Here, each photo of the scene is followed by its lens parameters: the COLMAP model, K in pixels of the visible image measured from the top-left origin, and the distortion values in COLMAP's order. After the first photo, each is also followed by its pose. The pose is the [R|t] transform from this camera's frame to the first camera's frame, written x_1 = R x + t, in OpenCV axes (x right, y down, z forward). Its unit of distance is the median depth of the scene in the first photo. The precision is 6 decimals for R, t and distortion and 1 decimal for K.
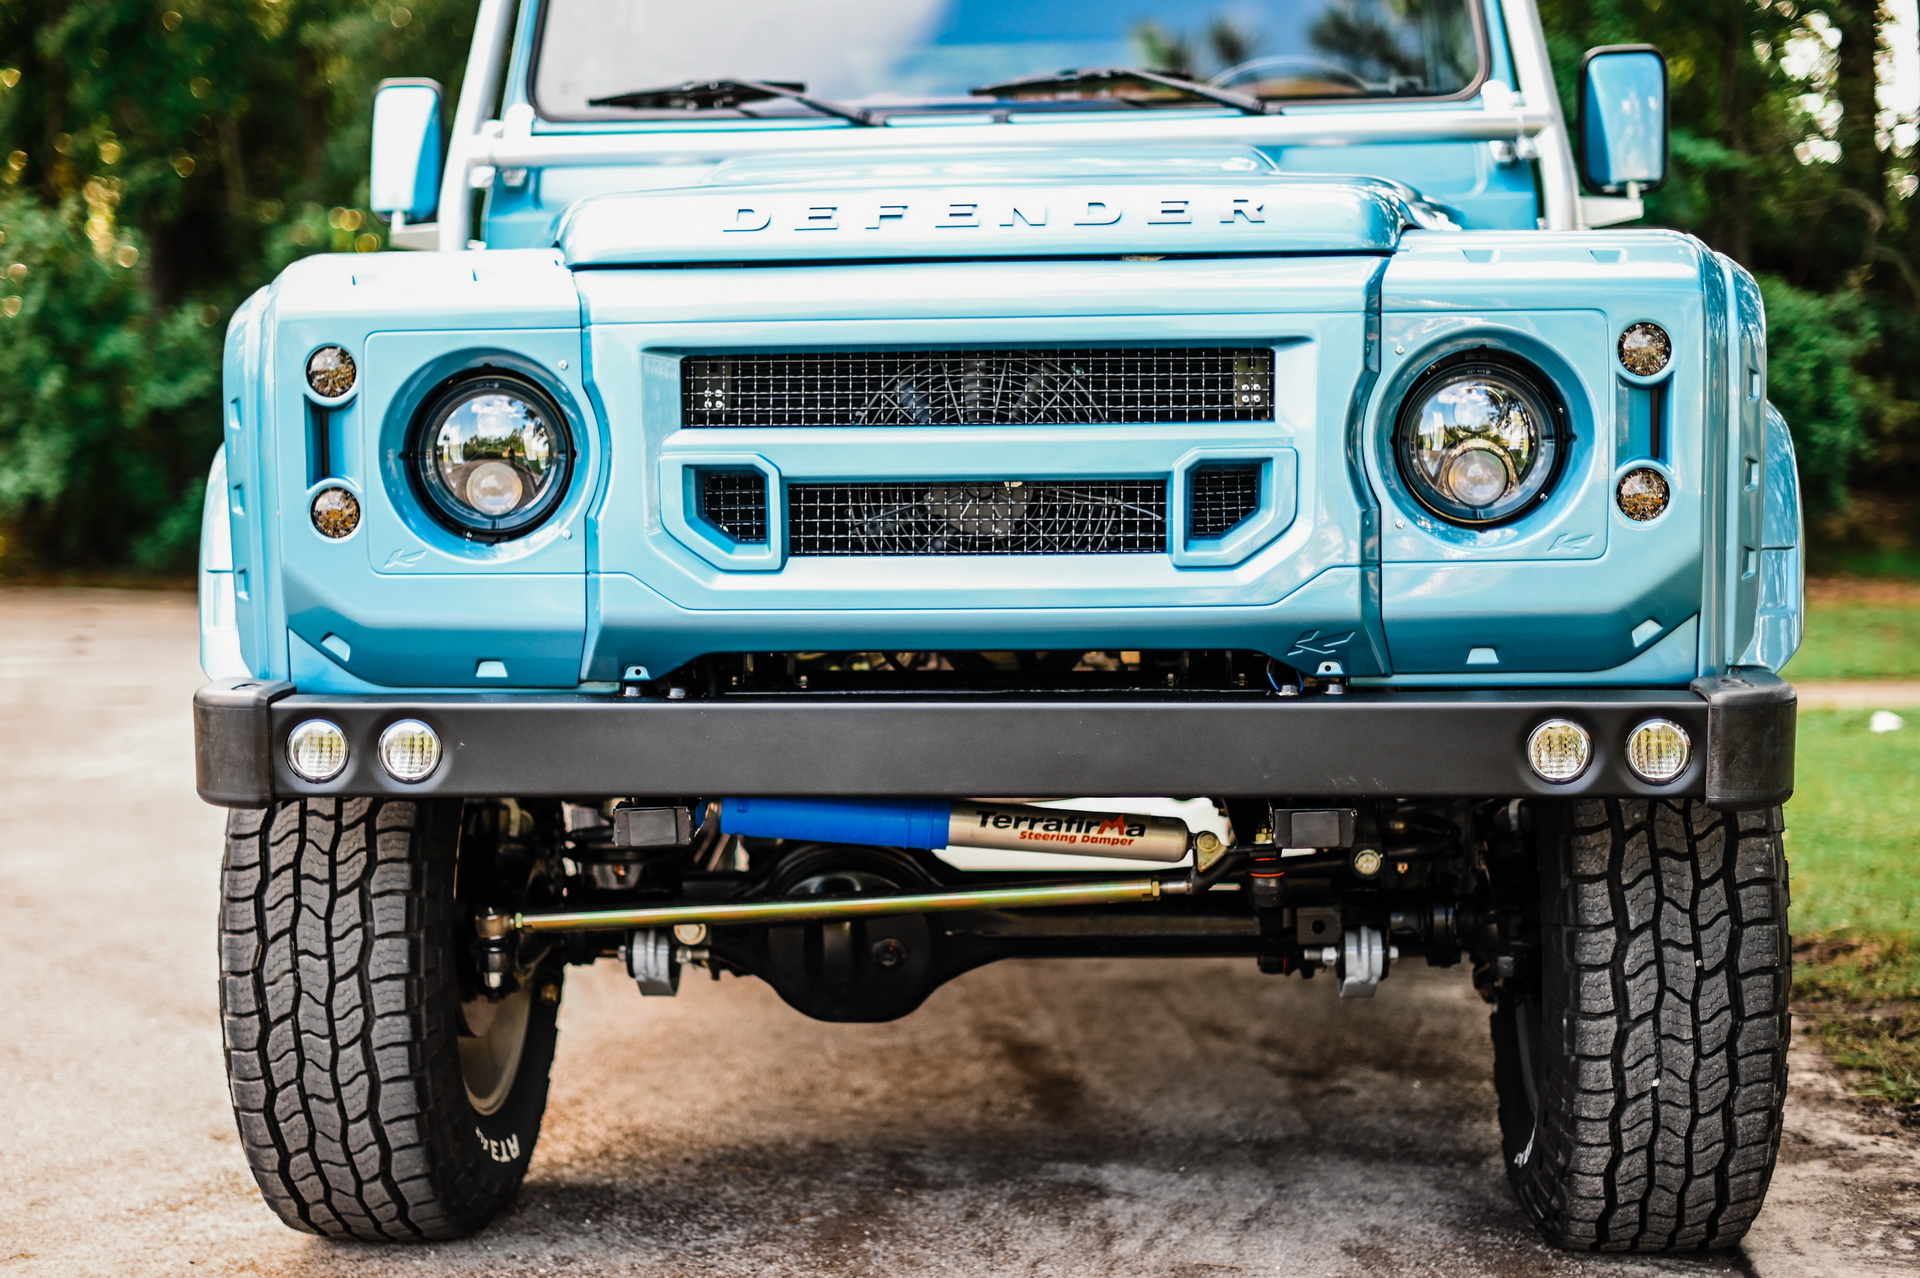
lens RADIAL K [[3071.6, 0, 911.7], [0, 3071.6, 647.2], [0, 0, 1]] dist [-0.010367, 0.083100]
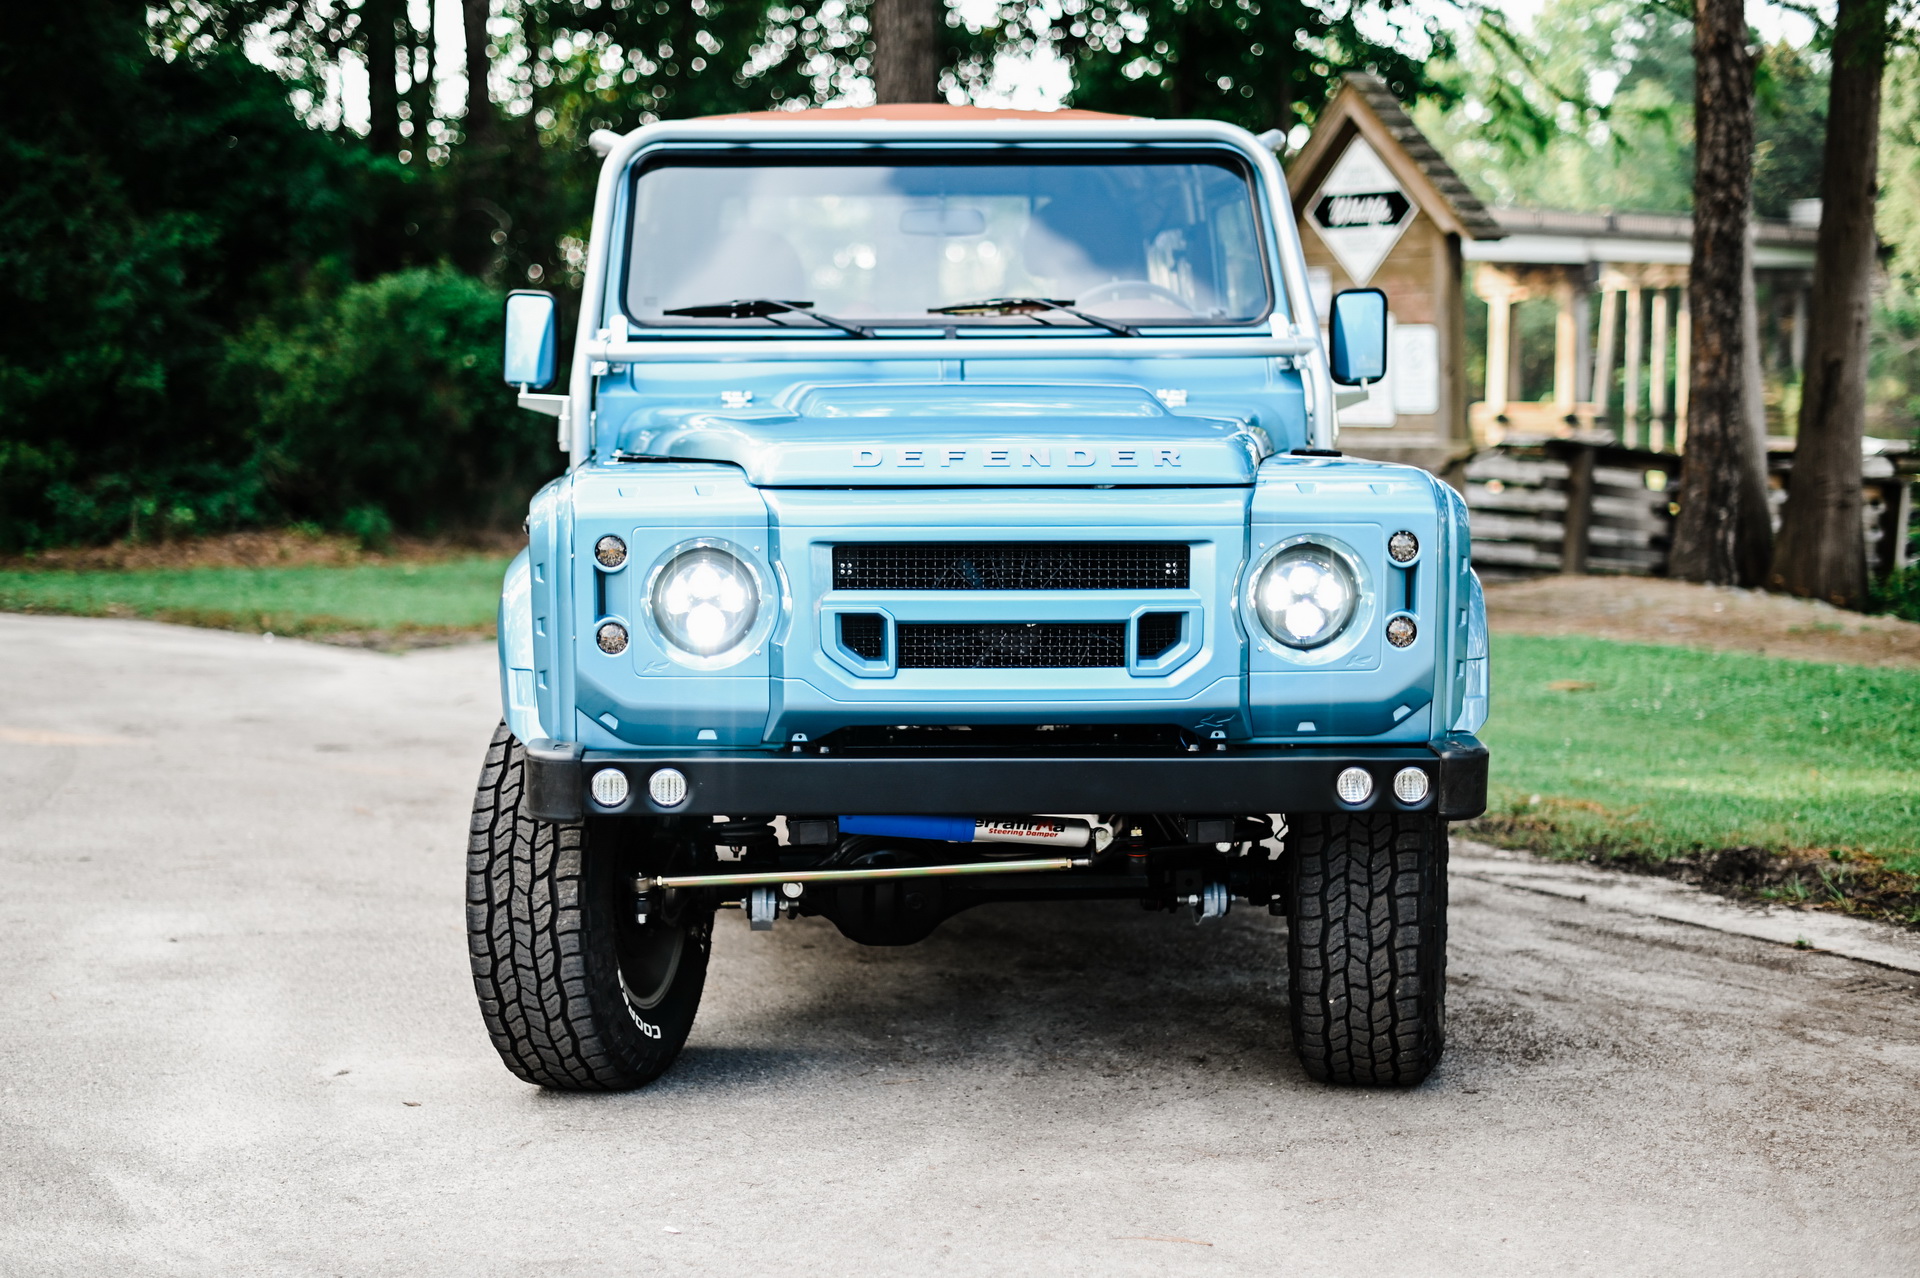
lens RADIAL K [[2987.9, 0, 927.0], [0, 2987.9, 666.9], [0, 0, 1]] dist [-0.006795, 0.080531]
pose [[0.991369, -0.000558, 0.131097, -0.224220], [-0.004685, 0.999201, 0.039680, -0.089749], [-0.131015, -0.039952, 0.990575, -0.564180]]
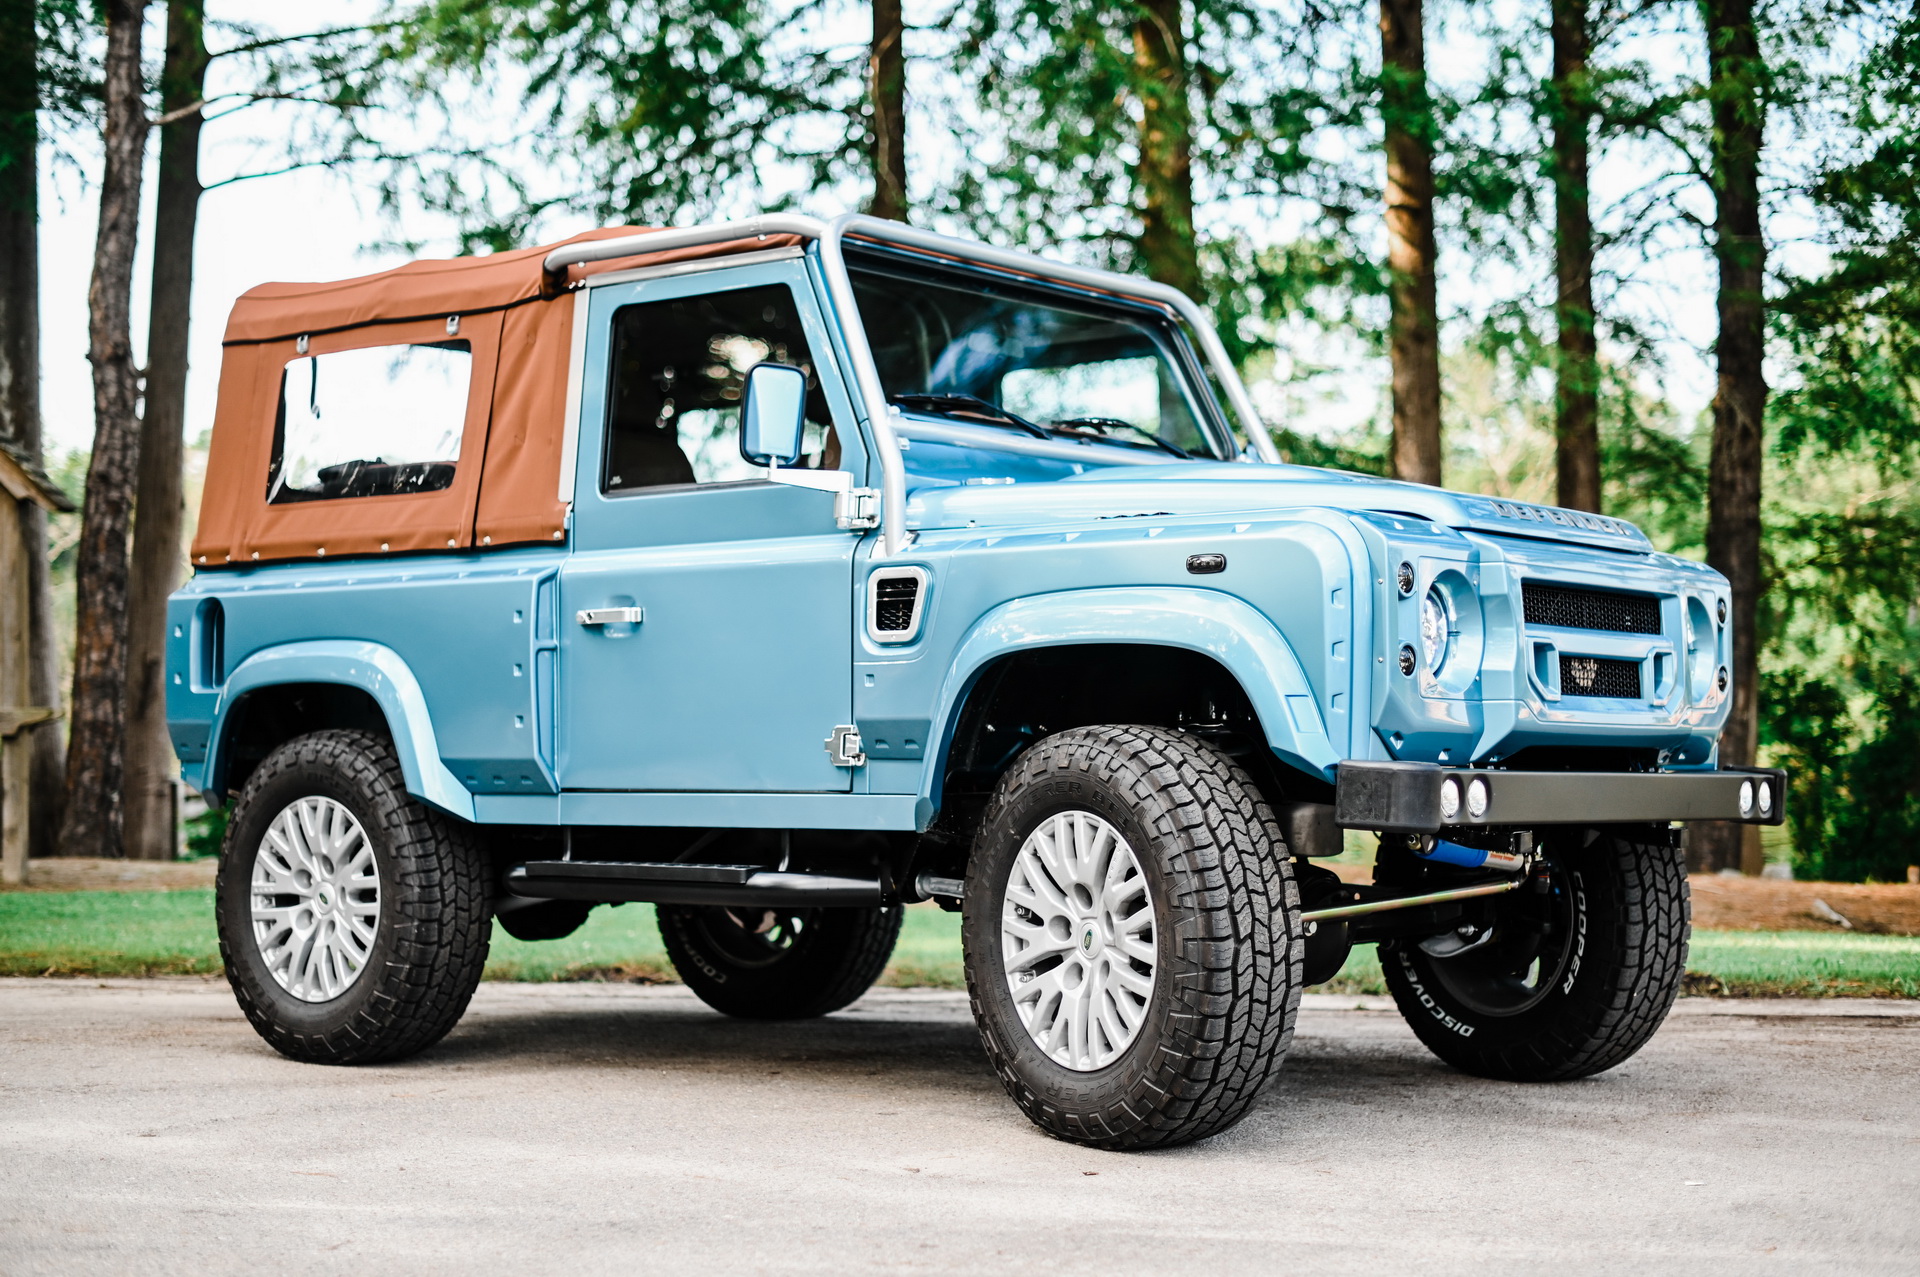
lens RADIAL K [[2780.2, 0, 966.1], [0, 2780.2, 644.9], [0, 0, 1]] dist [0.003494, 0.006472]
pose [[0.569301, 0.050356, 0.820586, -1.546199], [0.035433, 0.995692, -0.085684, 0.068658], [-0.821365, 0.077855, 0.565064, 0.326593]]
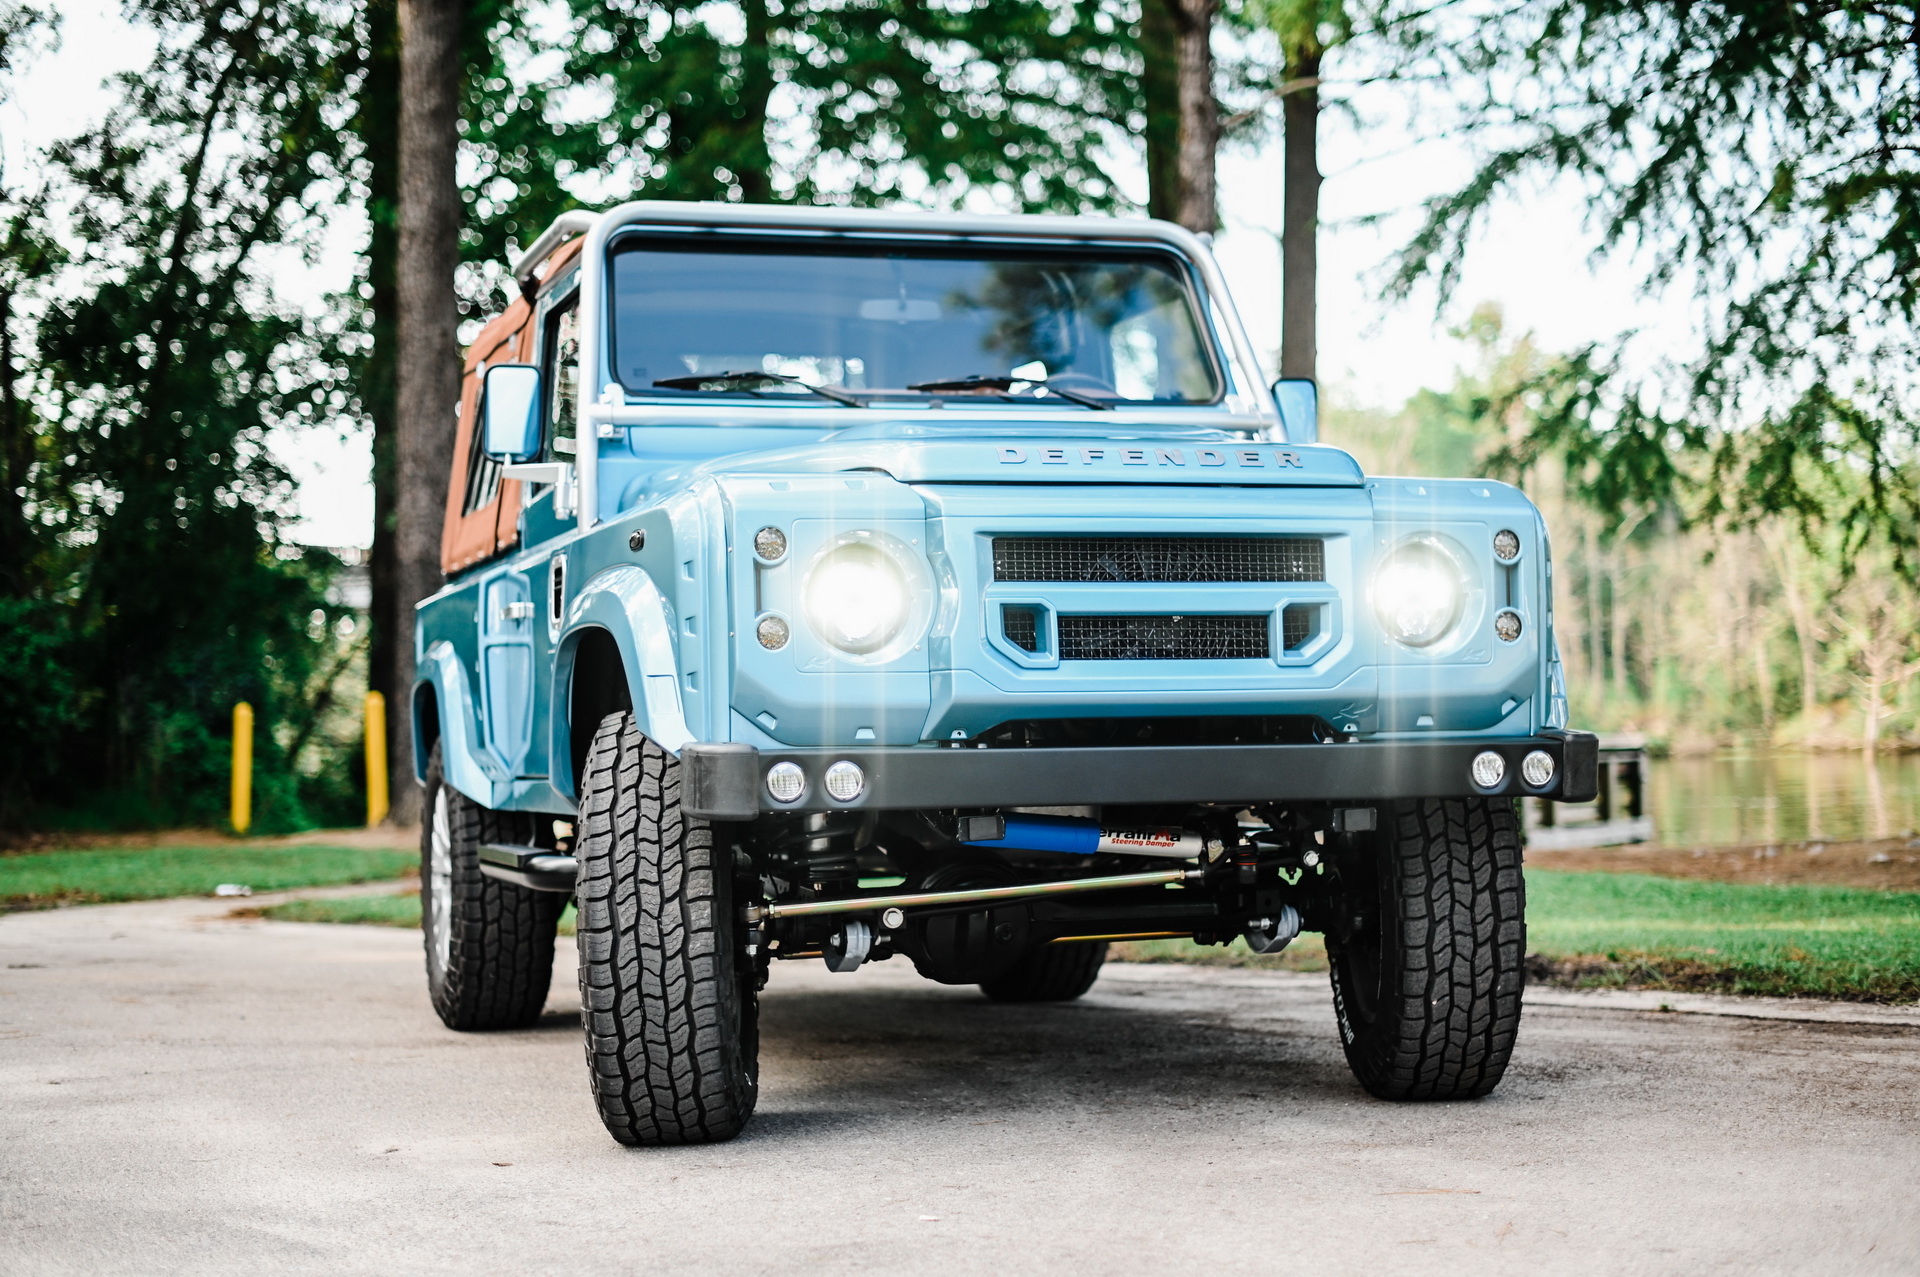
lens RADIAL K [[2800.1, 0, 971.7], [0, 2800.1, 646.2], [0, 0, 1]] dist [-0.006904, 0.002427]
pose [[0.929089, 0.007479, 0.369781, -0.606765], [0.028388, 0.995404, -0.091459, 0.093967], [-0.368765, 0.095471, 0.924607, -0.347536]]
